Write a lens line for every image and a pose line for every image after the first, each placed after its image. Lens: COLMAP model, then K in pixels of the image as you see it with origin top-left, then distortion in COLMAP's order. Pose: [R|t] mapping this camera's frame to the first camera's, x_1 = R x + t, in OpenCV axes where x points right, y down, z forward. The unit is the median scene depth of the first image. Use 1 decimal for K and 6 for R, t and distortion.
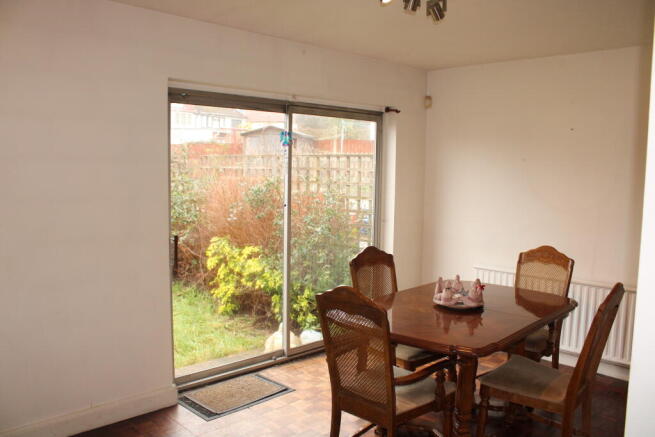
lens RADIAL K [[552.4, 0, 327.5], [0, 552.4, 218.5], [0, 0, 1]] dist [-0.135625, -0.001549]
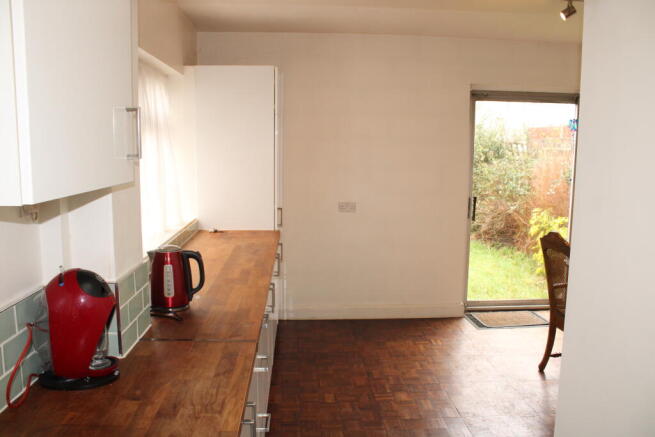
lens RADIAL K [[552.4, 0, 327.5], [0, 552.4, 218.5], [0, 0, 1]] dist [-0.135625, -0.001549]
pose [[0.772712, 0.074449, -0.630376, 0.284379], [-0.051882, 0.997183, 0.054173, 0.026474], [0.632633, -0.009155, 0.774397, -0.279198]]
